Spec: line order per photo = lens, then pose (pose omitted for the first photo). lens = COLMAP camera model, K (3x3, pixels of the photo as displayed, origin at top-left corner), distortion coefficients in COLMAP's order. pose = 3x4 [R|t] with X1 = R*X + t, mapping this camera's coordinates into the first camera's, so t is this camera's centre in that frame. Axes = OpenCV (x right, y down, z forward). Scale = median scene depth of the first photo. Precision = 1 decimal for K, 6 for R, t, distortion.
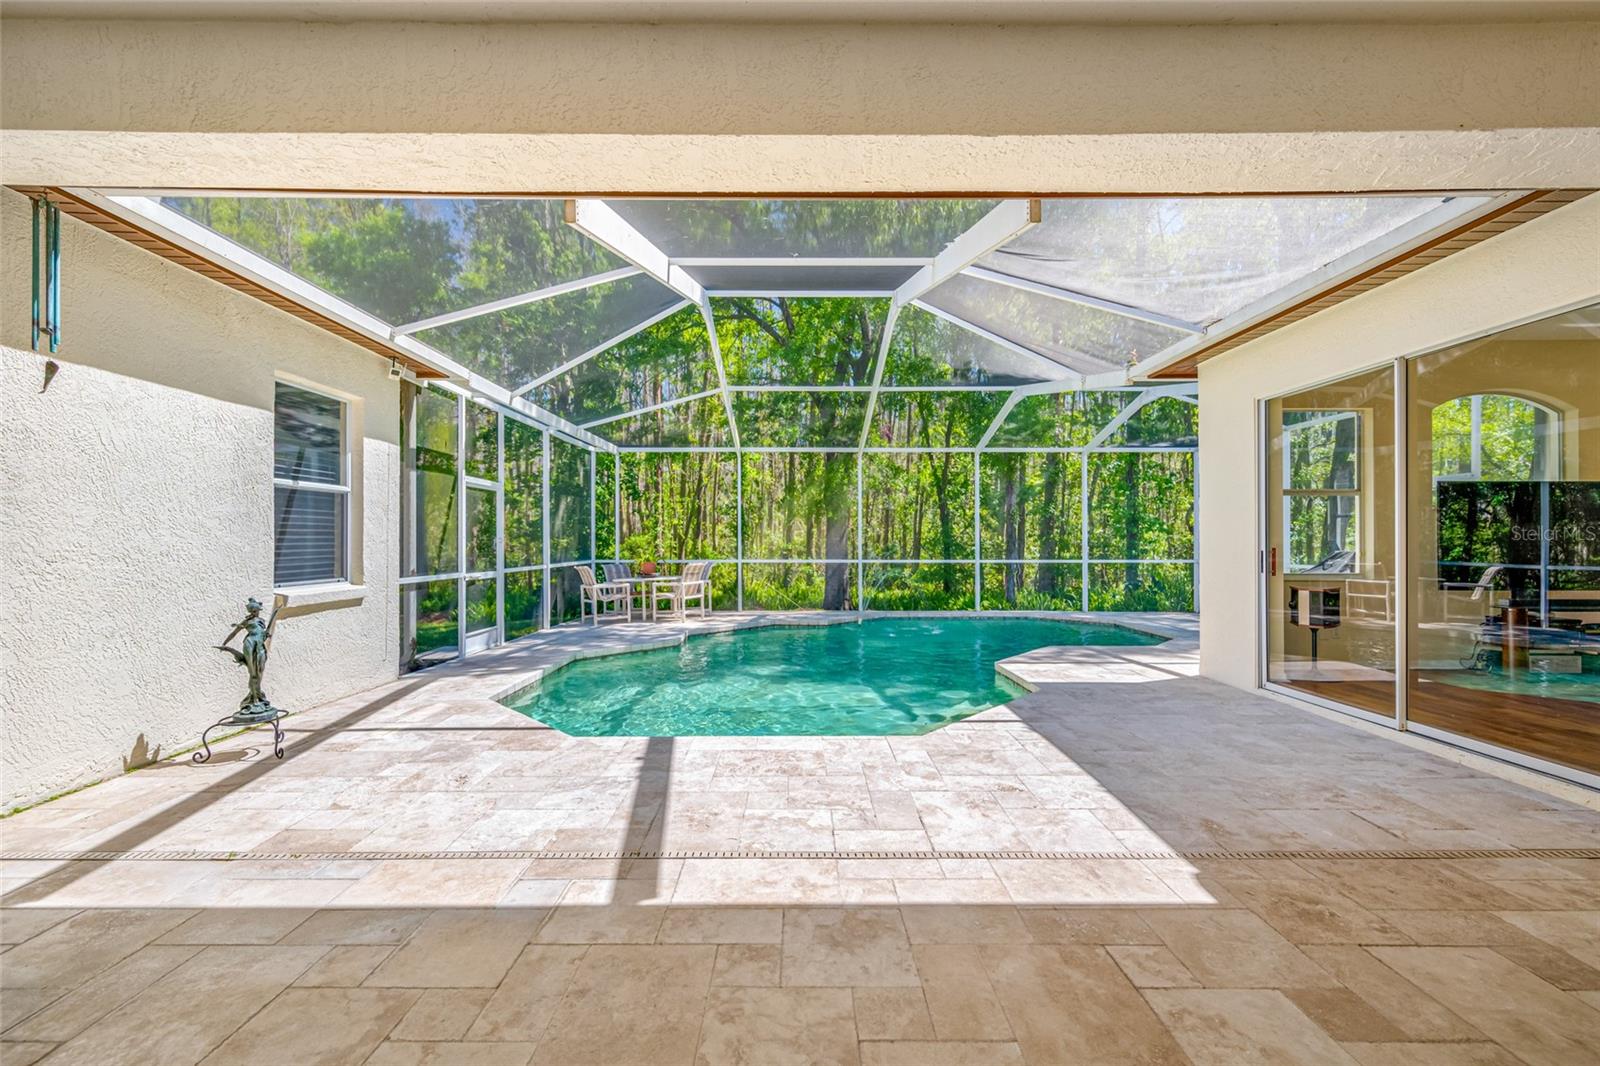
lens RADIAL K [[654.5, 0, 800.0], [0, 654.5, 533.0], [0, 0, 1]] dist [-0.000087, -0.000128]
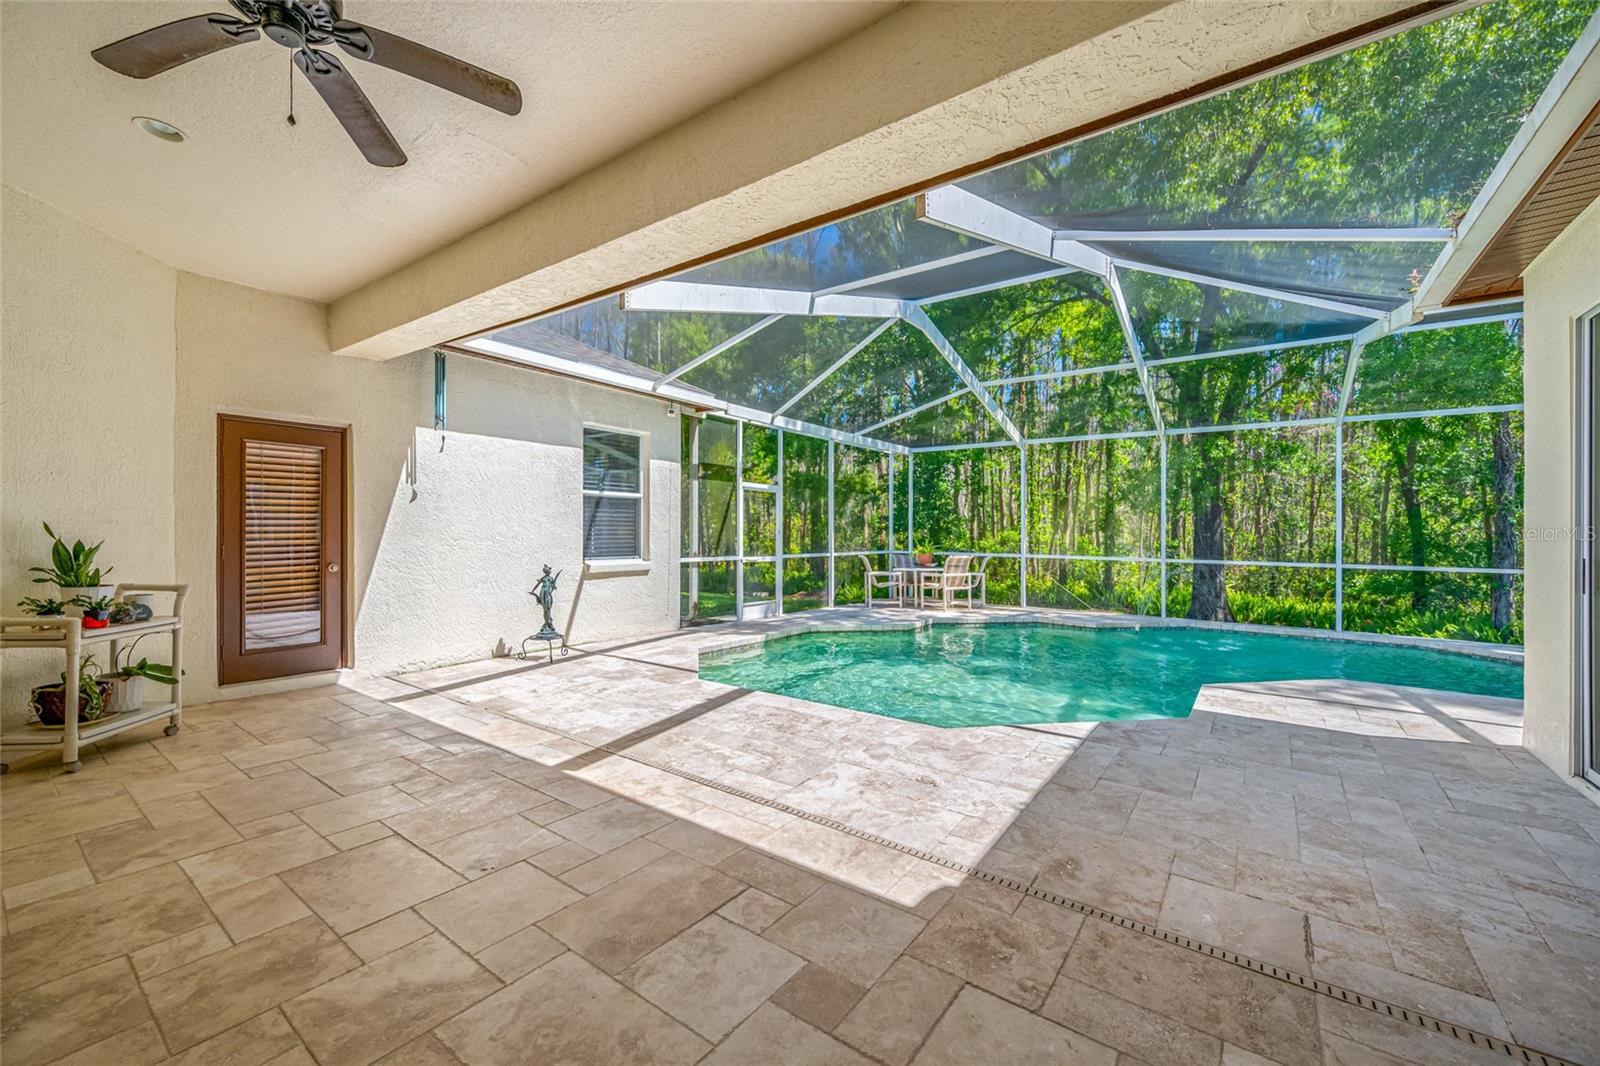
lens RADIAL K [[639.5, 0, 800.0], [0, 639.5, 533.0], [0, 0, 1]] dist [0.000266, 0.000019]
pose [[0.806913, 0.011497, -0.590558, 0.641647], [-0.005539, 0.999914, 0.011897, -0.002822], [0.590644, -0.006329, 0.806907, 0.079849]]
